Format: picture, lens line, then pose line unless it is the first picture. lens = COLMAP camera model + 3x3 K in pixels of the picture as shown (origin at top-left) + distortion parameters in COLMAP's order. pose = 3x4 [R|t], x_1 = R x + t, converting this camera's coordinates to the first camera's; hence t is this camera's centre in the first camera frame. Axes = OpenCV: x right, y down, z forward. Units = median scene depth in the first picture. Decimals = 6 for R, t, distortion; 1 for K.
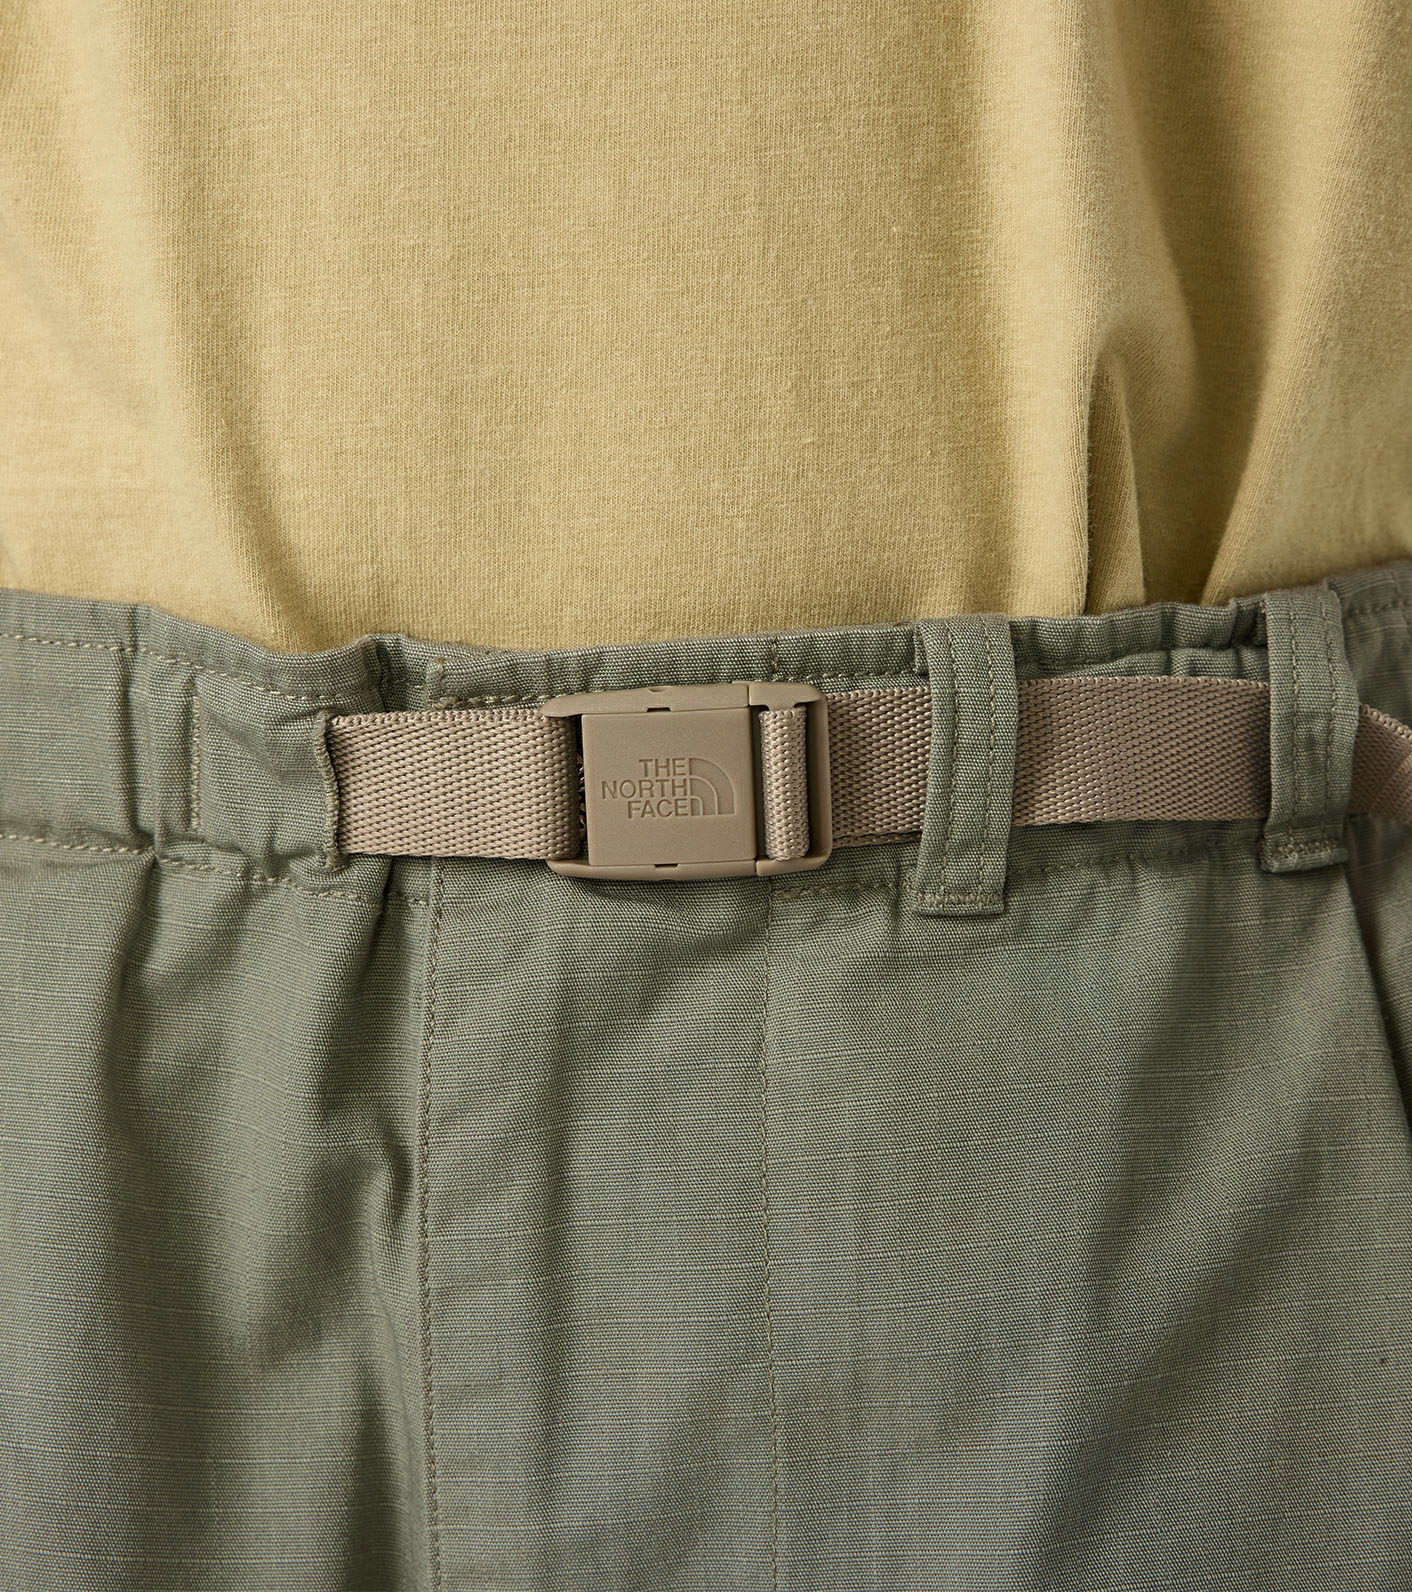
lens RADIAL K [[4297.1, 0, 706.0], [0, 4297.1, 796.0], [0, 0, 1]] dist [-0.012900, 1.369078]
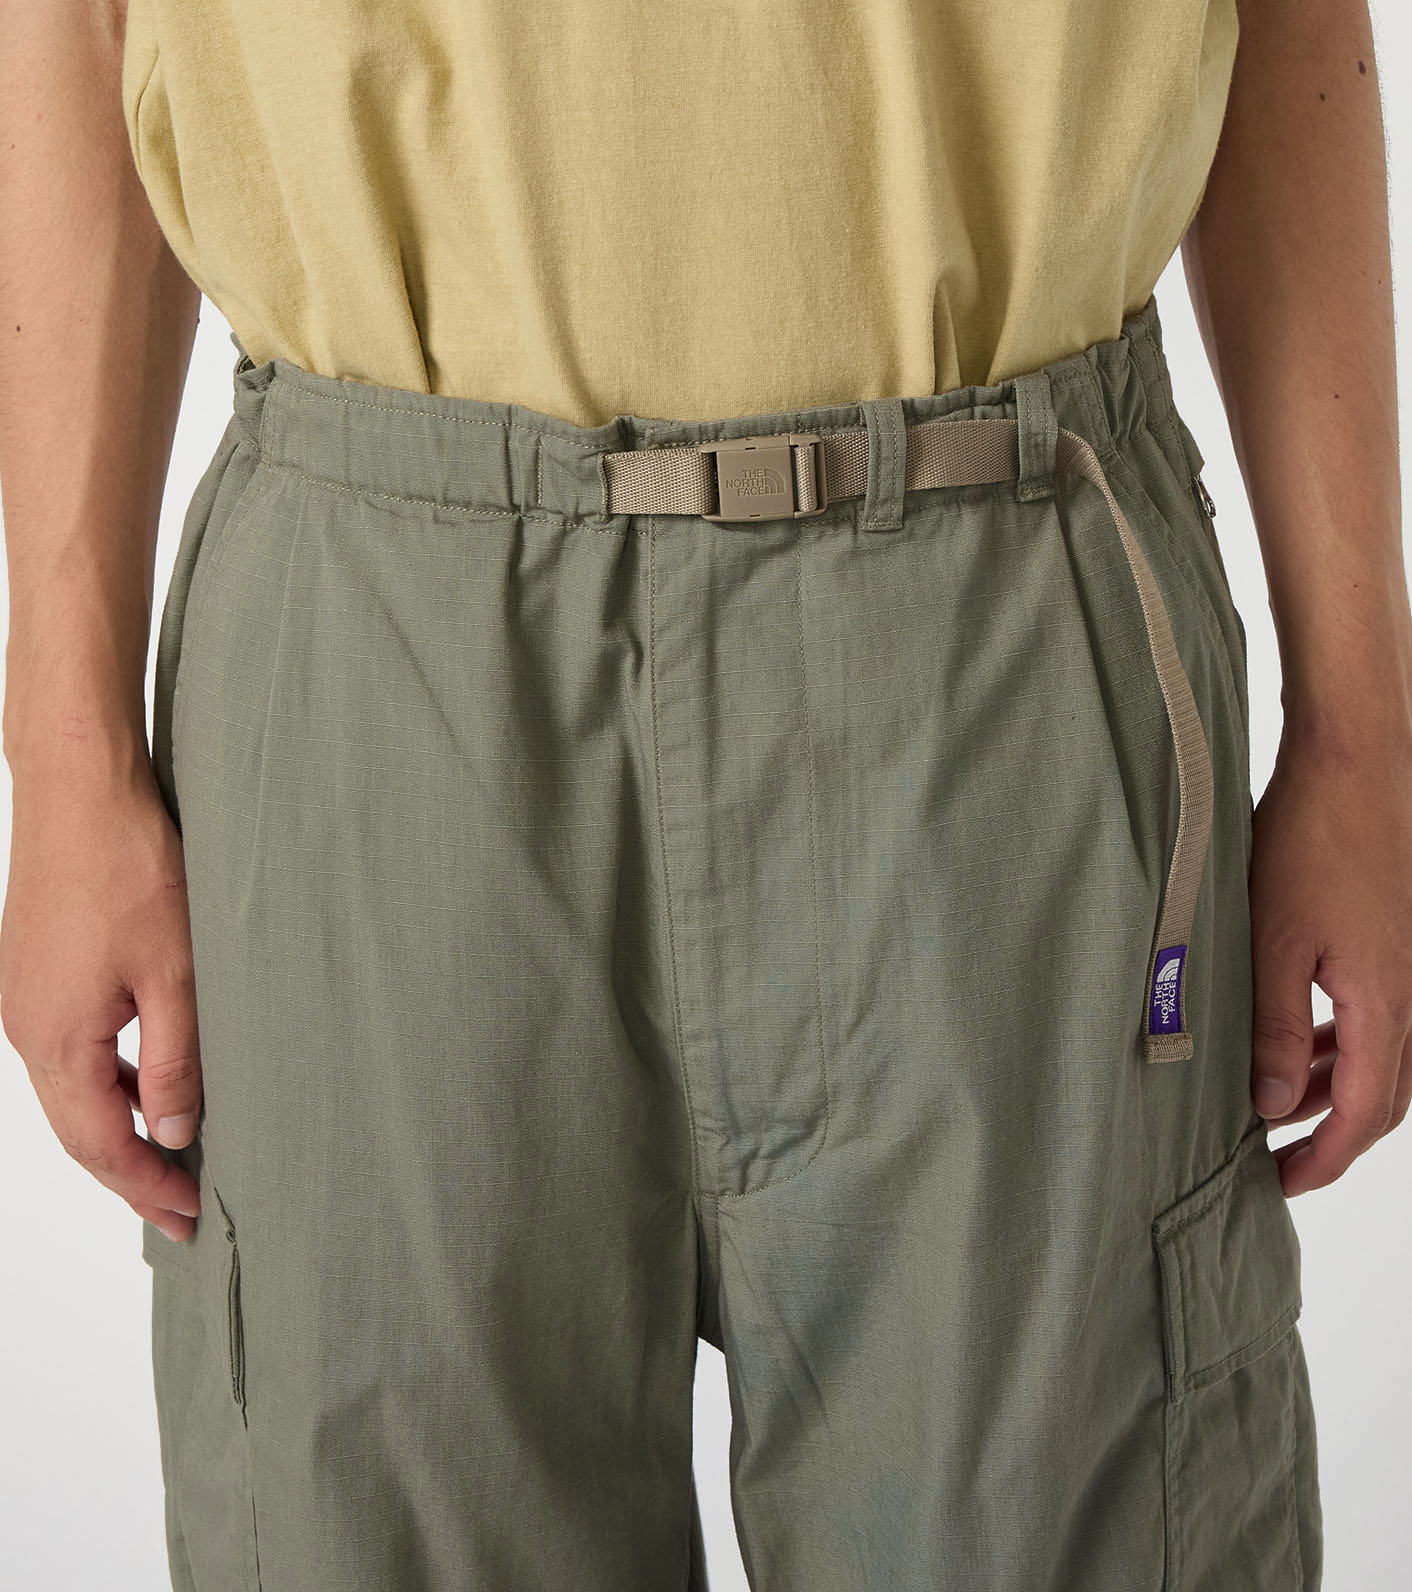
lens RADIAL K [[3142.6, 0, 752.7], [0, 3142.6, 795.9], [0, 0, 1]] dist [0.144105, 0.177795]
pose [[0.998595, -0.041198, 0.033326, -0.070929], [0.035800, 0.988202, 0.148915, -0.084054], [-0.039068, -0.147512, 0.988288, -0.660284]]
